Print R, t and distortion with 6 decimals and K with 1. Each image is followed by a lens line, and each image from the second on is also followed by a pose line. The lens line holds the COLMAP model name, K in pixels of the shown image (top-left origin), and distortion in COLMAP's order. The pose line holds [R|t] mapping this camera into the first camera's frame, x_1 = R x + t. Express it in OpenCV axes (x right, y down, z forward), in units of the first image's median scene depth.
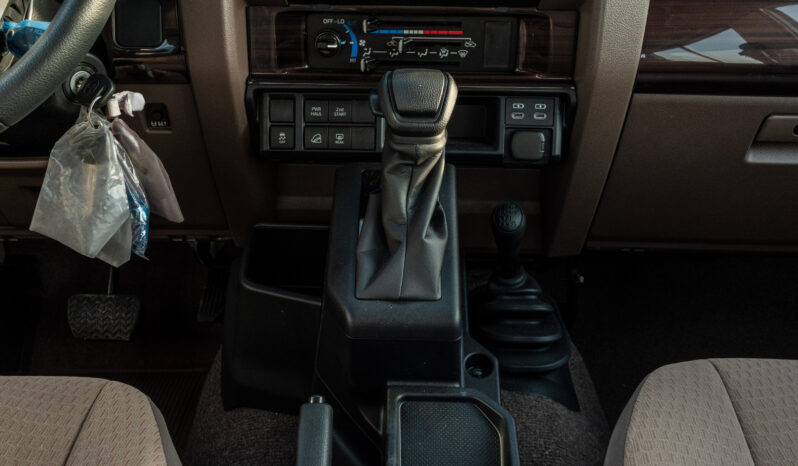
lens RADIAL K [[780.1, 0, 392.9], [0, 780.1, 250.5], [0, 0, 1]] dist [0.001885, 0.000000]
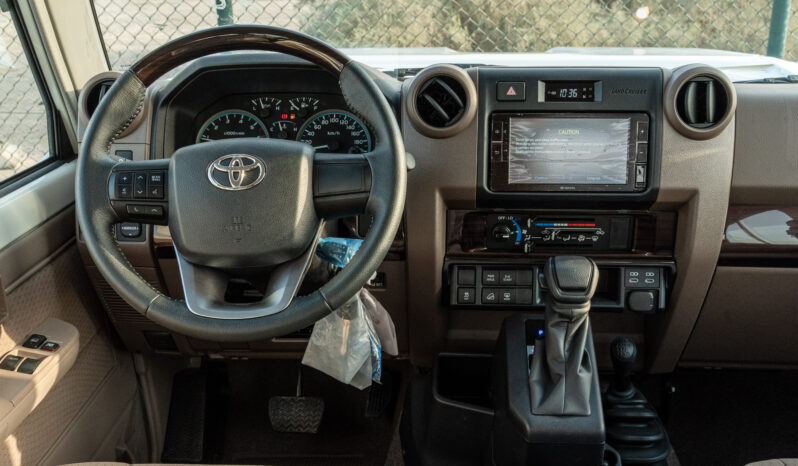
lens RADIAL K [[780.1, 0, 396.0], [0, 780.1, 256.6], [0, 0, 1]] dist [0.001885, 0.000000]
pose [[0.998889, -0.003350, -0.047001, -0.209321], [-0.000546, 0.996579, -0.082641, -0.101034], [0.047117, 0.082575, 0.995470, -0.445906]]
